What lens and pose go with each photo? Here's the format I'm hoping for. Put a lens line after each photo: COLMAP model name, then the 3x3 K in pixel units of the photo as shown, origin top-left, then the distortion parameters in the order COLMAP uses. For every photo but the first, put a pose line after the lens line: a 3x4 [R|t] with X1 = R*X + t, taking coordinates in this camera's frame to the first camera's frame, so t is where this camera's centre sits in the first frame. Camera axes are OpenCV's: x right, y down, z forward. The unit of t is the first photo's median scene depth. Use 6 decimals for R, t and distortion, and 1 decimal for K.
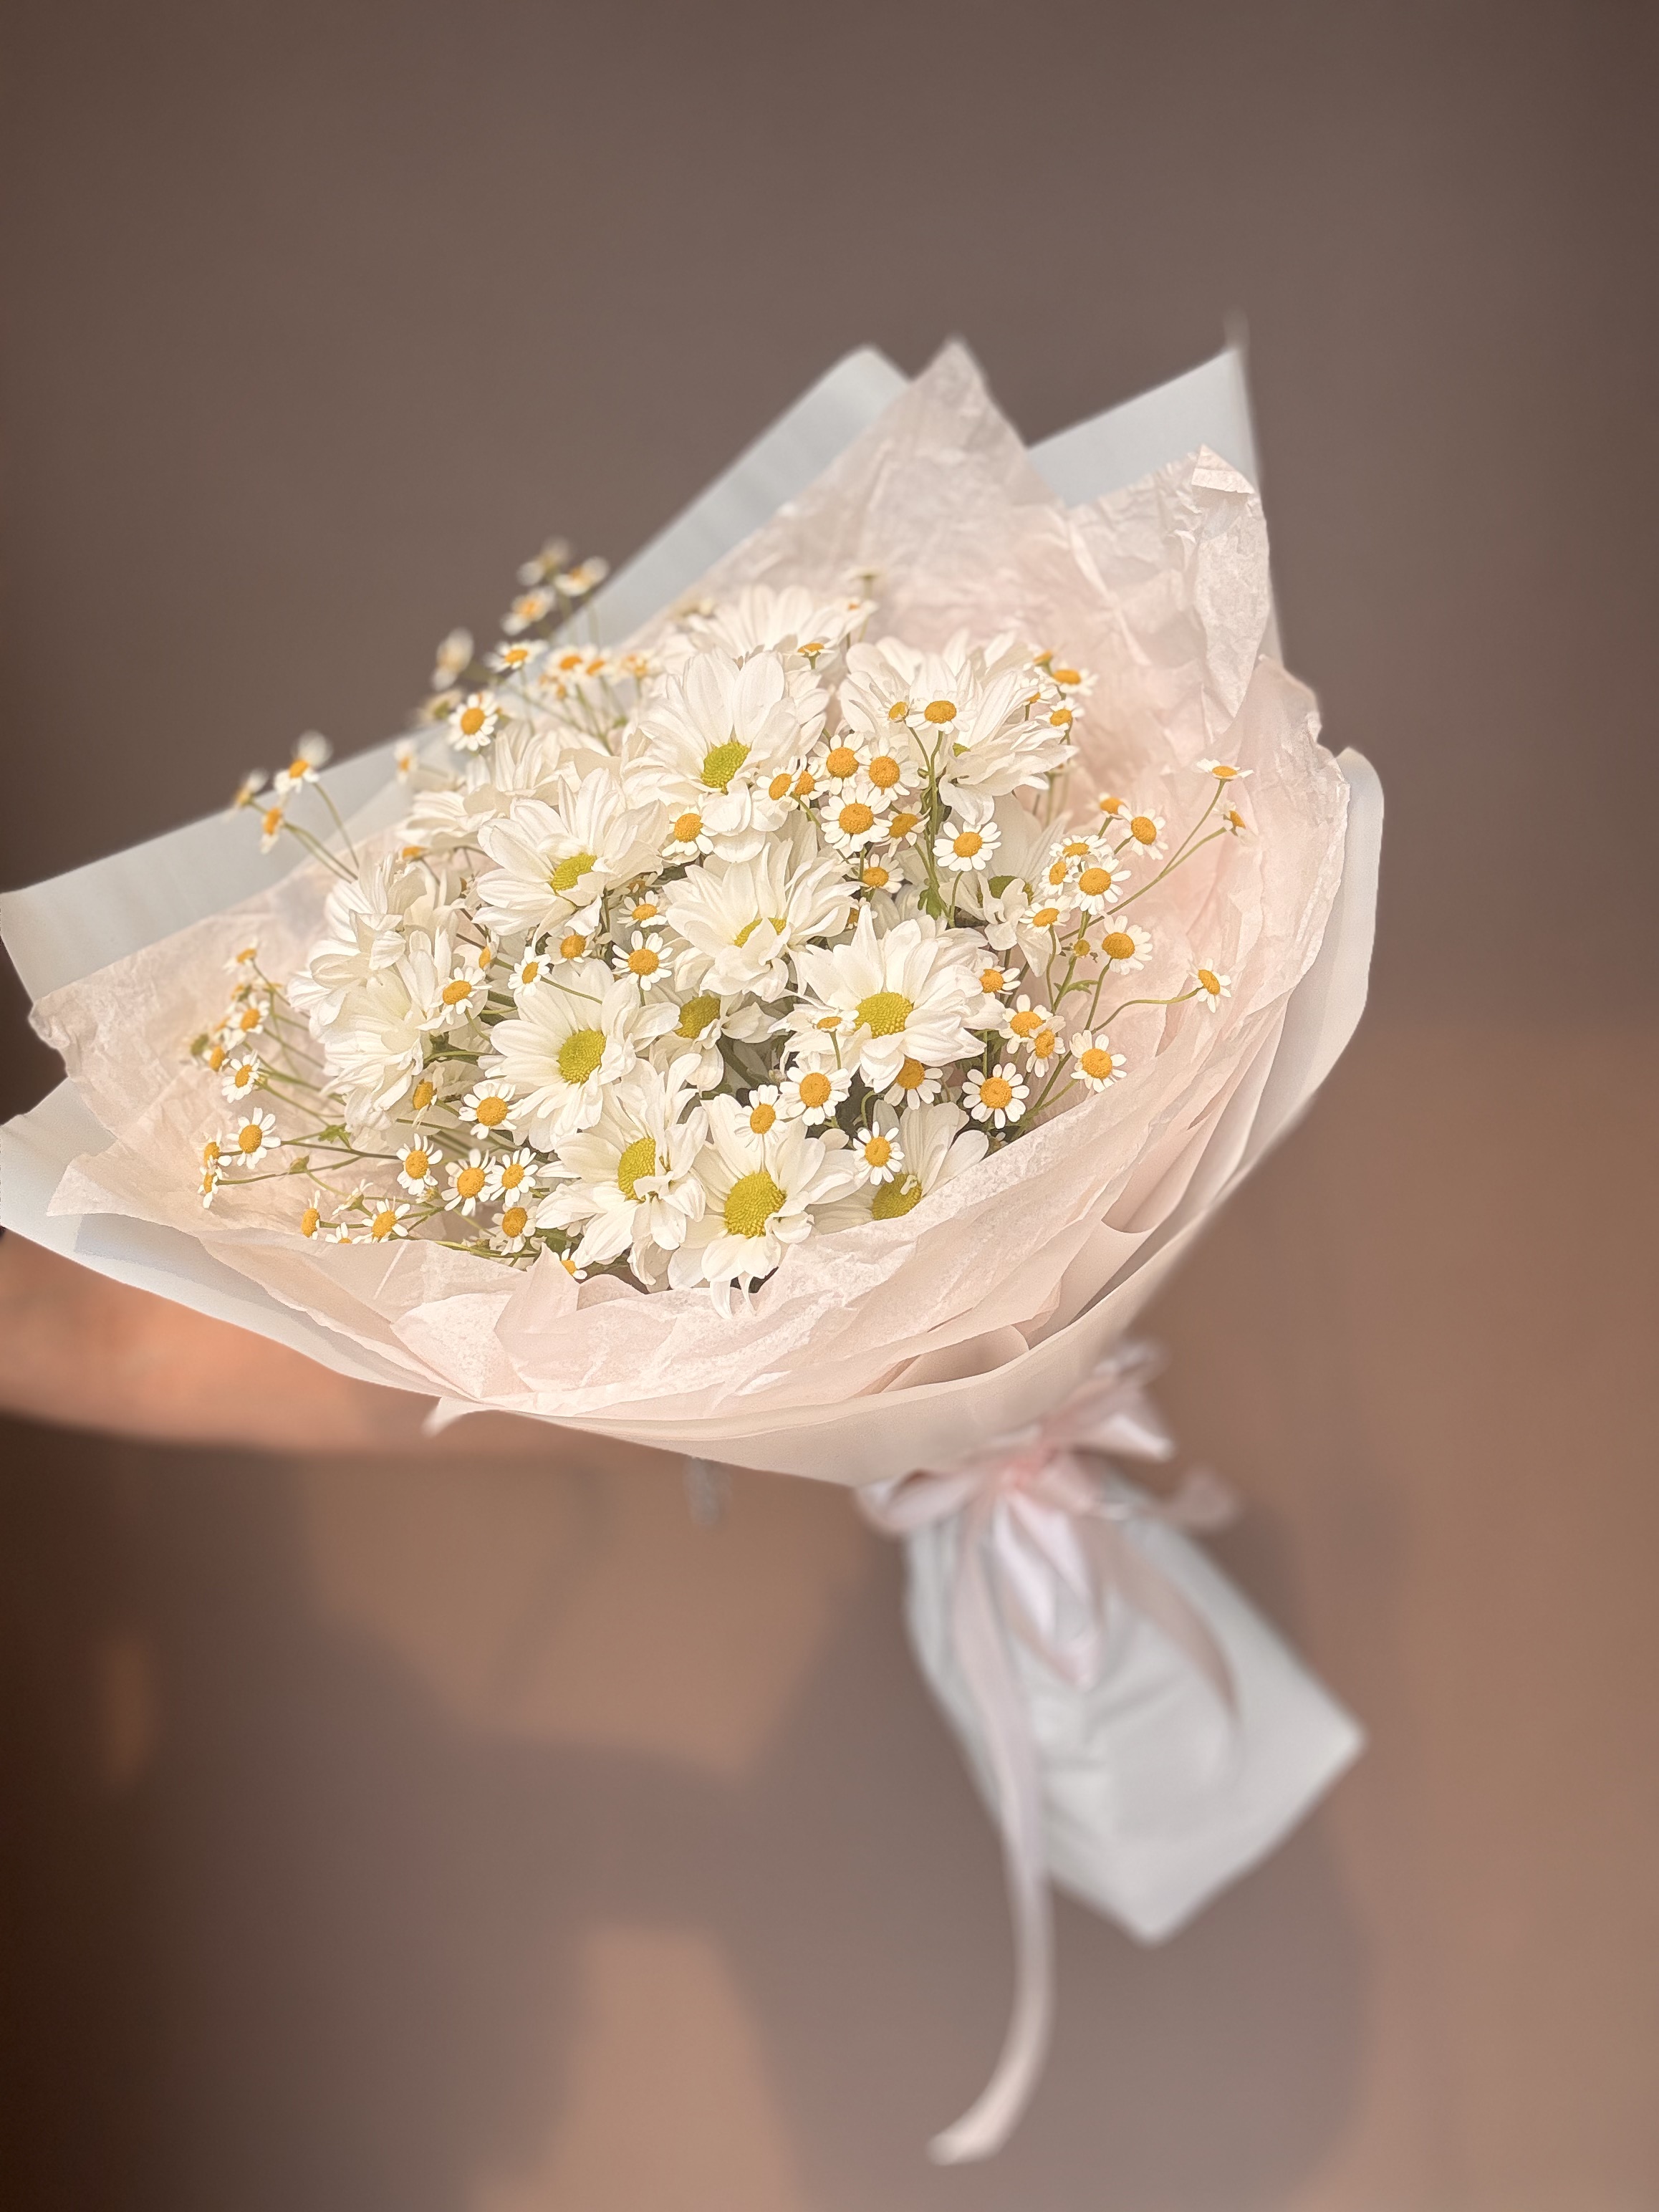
lens RADIAL K [[1983.6, 0, 822.9], [0, 1983.6, 1091.0], [0, 0, 1]] dist [0.119770, -0.170531]
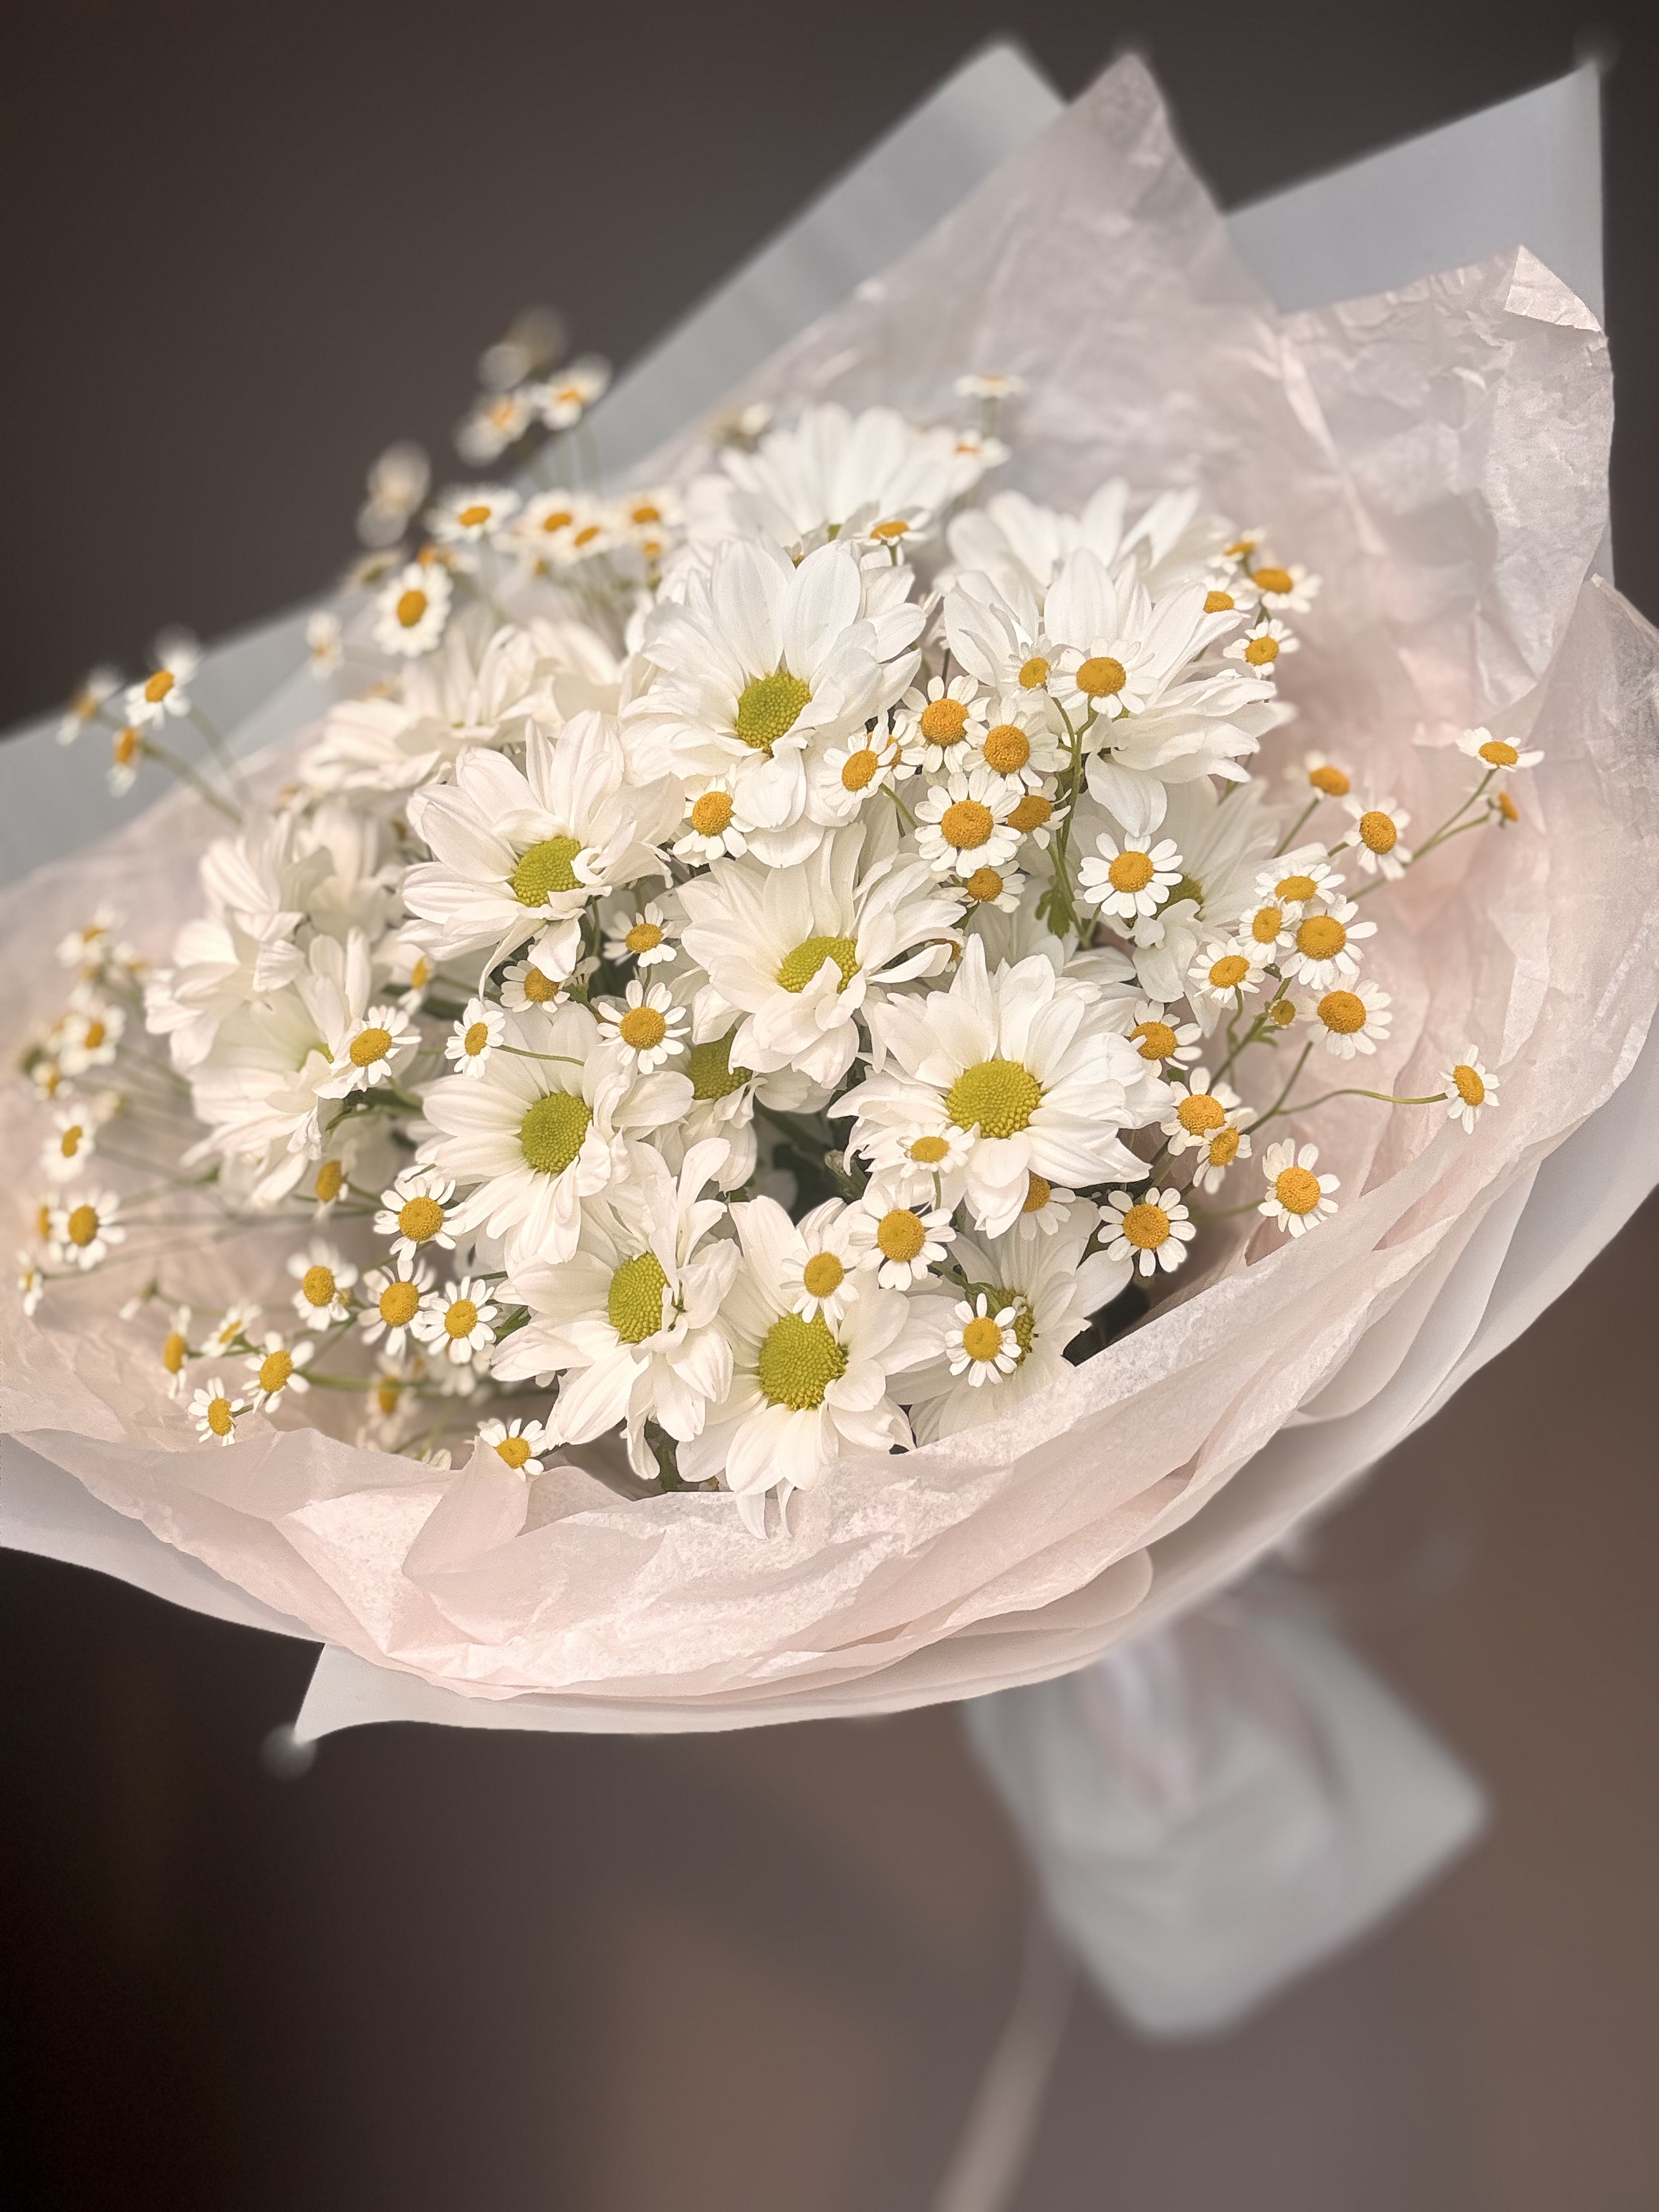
lens RADIAL K [[1983.6, 0, 822.9], [0, 1983.6, 1091.0], [0, 0, 1]] dist [0.119770, -0.170531]
pose [[0.999158, 0.039922, -0.009447, -0.019713], [-0.038030, 0.987691, 0.151723, -0.140314], [0.015388, -0.151236, 0.988378, 0.303793]]
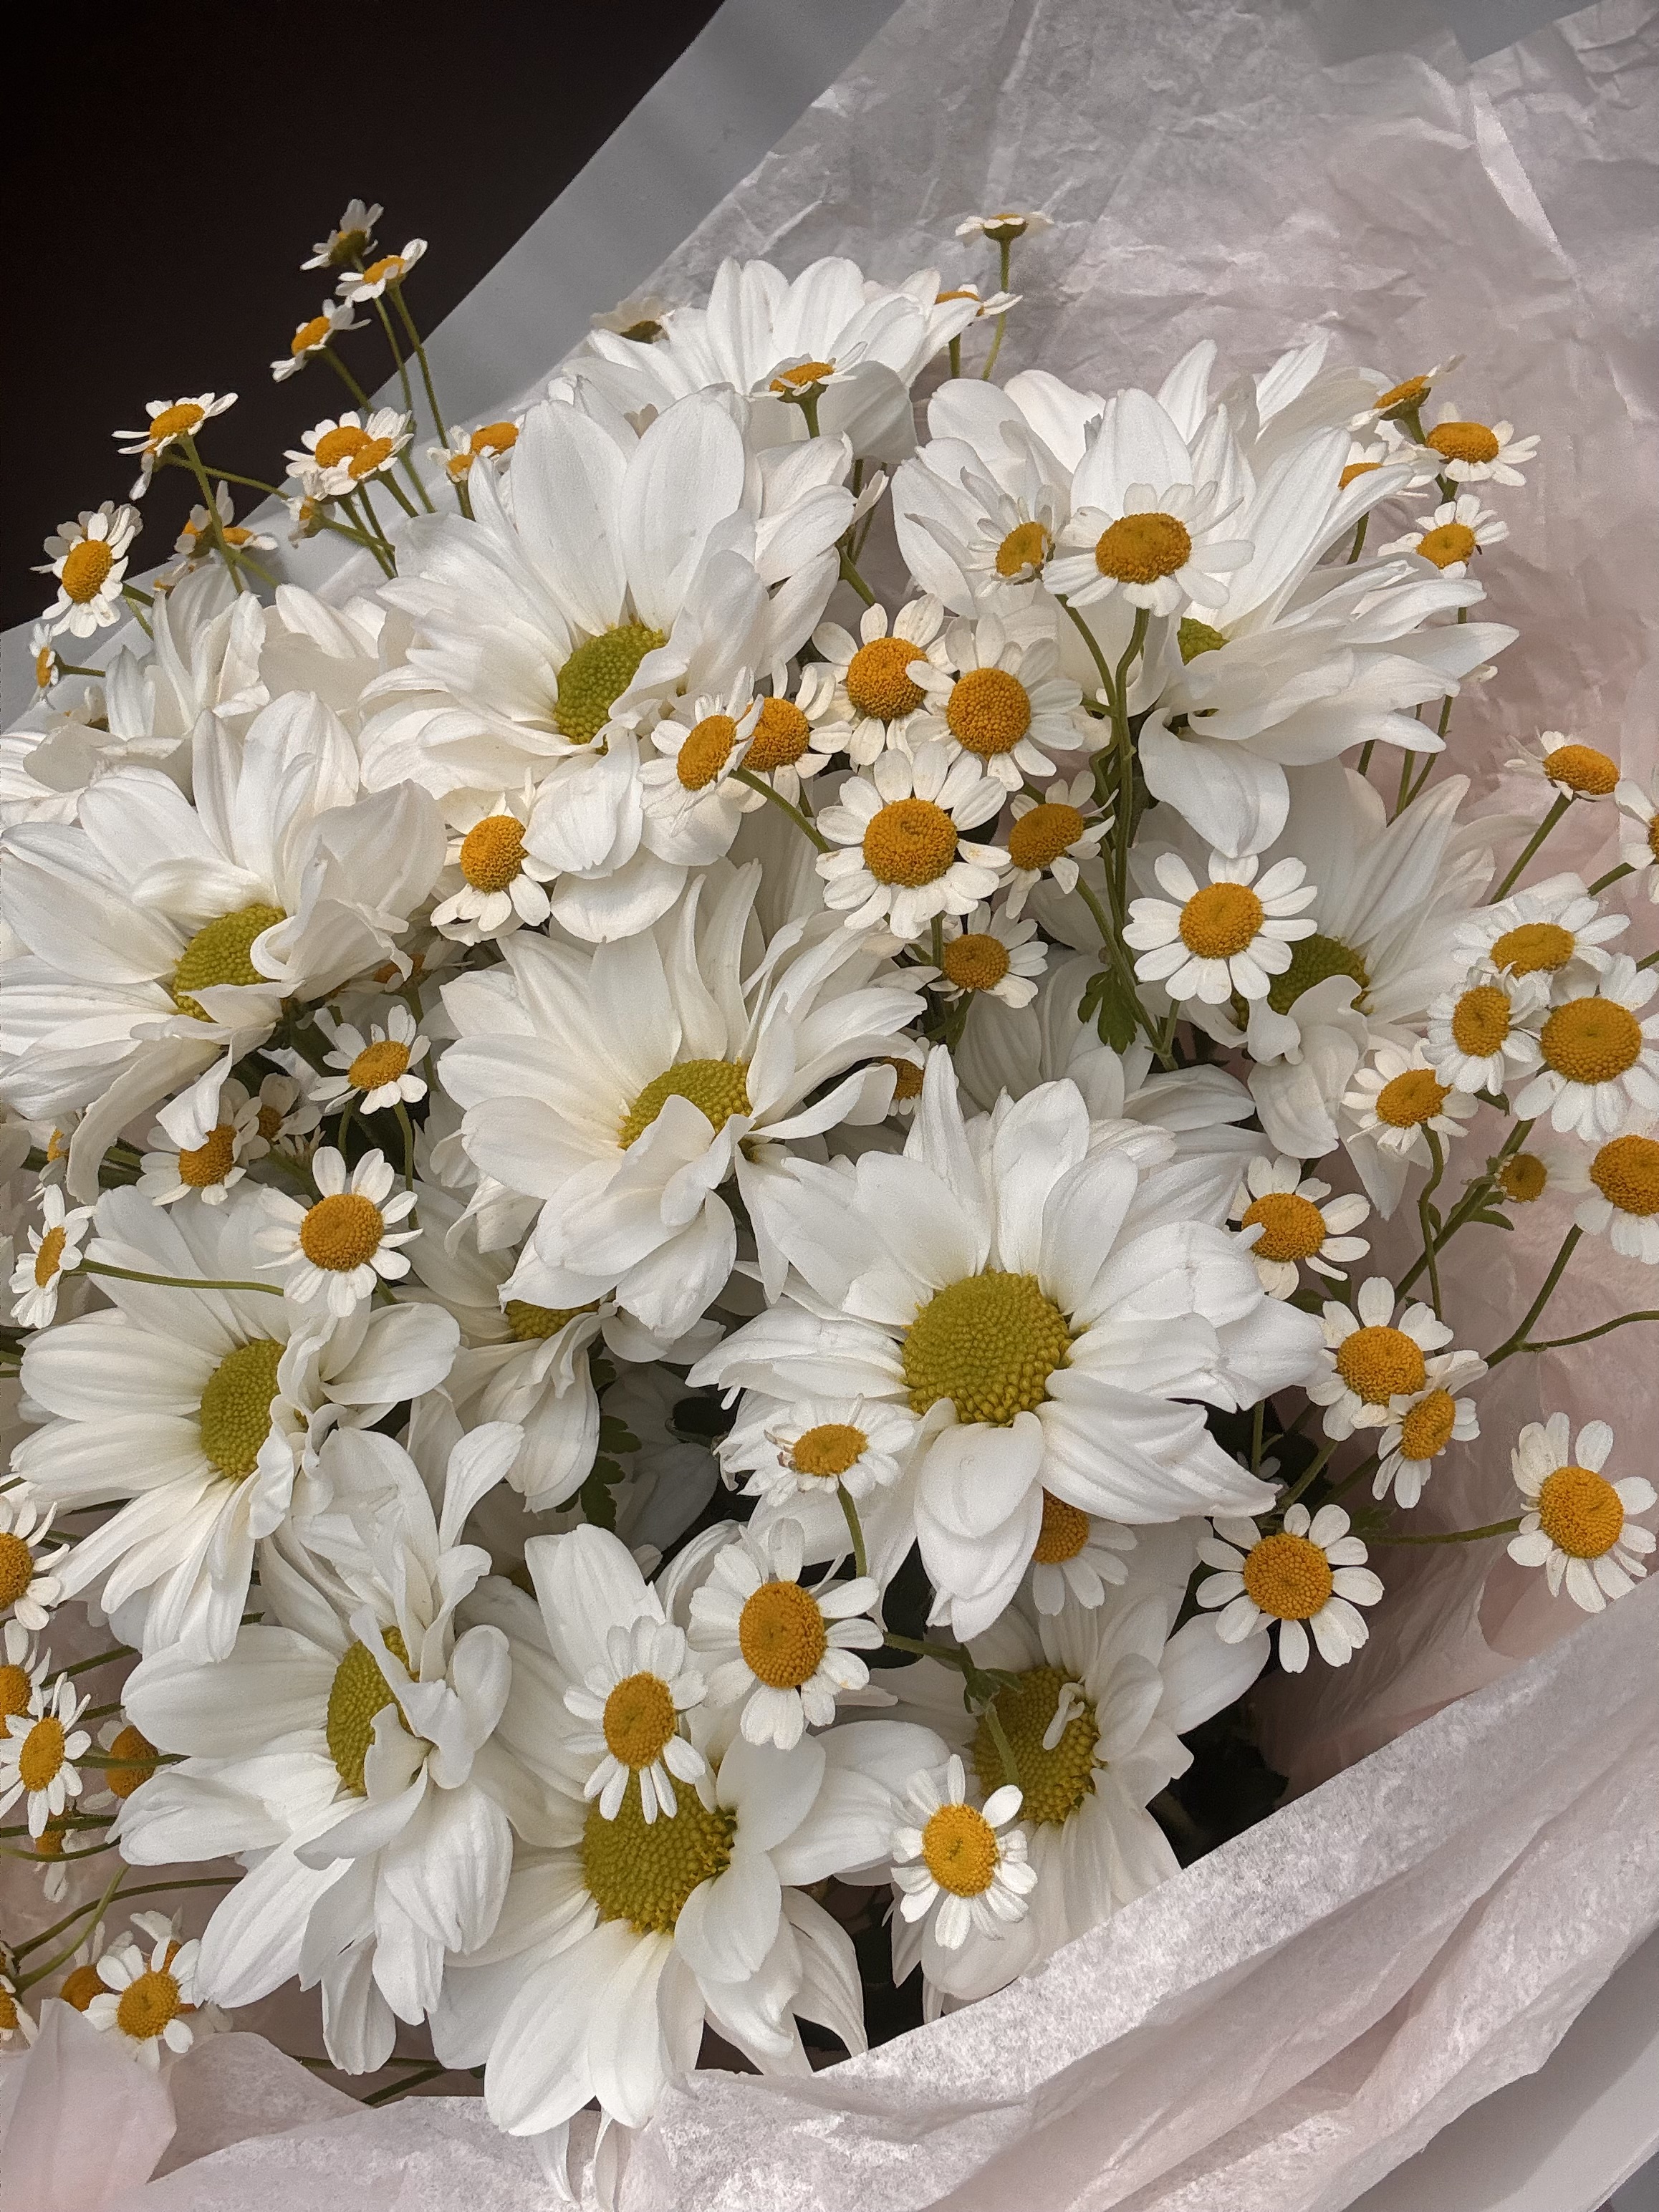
lens RADIAL K [[2007.5, 0, 821.8], [0, 2007.5, 1073.0], [0, 0, 1]] dist [0.140979, -0.225345]
pose [[0.995003, 0.009625, -0.099382, 0.036453], [-0.002247, 0.997250, 0.074083, -0.115967], [0.099822, -0.073490, 0.992288, 0.593994]]
